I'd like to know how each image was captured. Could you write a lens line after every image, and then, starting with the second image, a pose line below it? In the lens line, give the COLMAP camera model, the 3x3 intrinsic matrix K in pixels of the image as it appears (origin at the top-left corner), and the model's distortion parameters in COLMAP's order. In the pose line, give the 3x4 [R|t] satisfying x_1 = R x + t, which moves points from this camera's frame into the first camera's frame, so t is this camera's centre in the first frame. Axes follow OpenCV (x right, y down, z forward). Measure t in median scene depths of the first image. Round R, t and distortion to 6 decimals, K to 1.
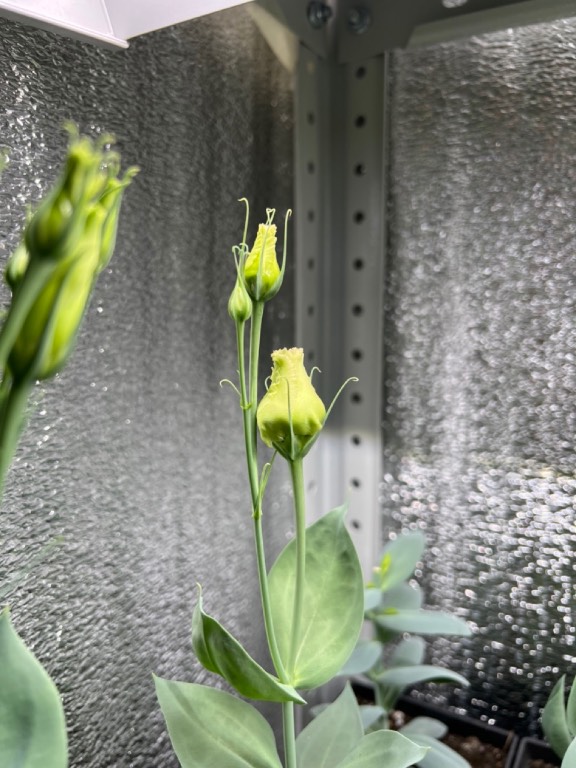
lens RADIAL K [[570.4, 0, 289.5], [0, 570.4, 385.7], [0, 0, 1]] dist [0.040198, -0.073753]
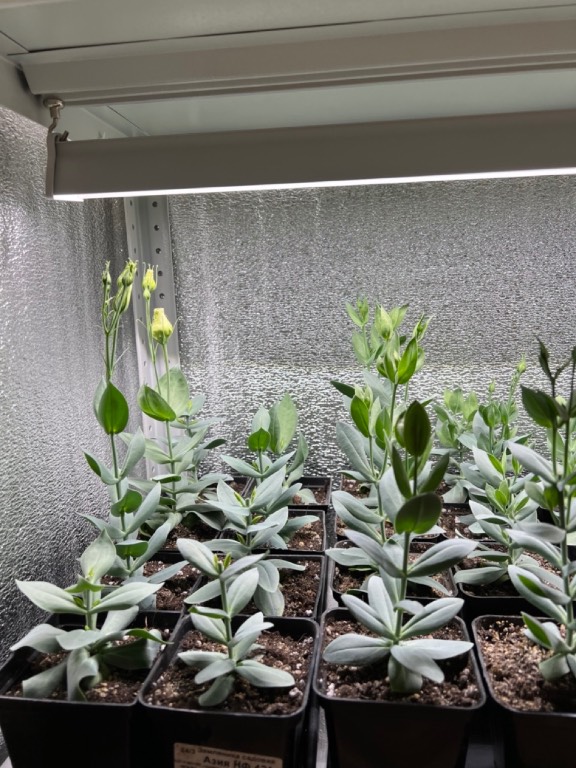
lens RADIAL K [[570.4, 0, 290.2], [0, 570.4, 383.1], [0, 0, 1]] dist [0.040198, -0.073753]
pose [[0.910438, -0.096126, 0.402322, -0.334090], [0.090272, 0.995352, 0.033535, 0.156963], [-0.403675, 0.005787, 0.914884, -1.110207]]
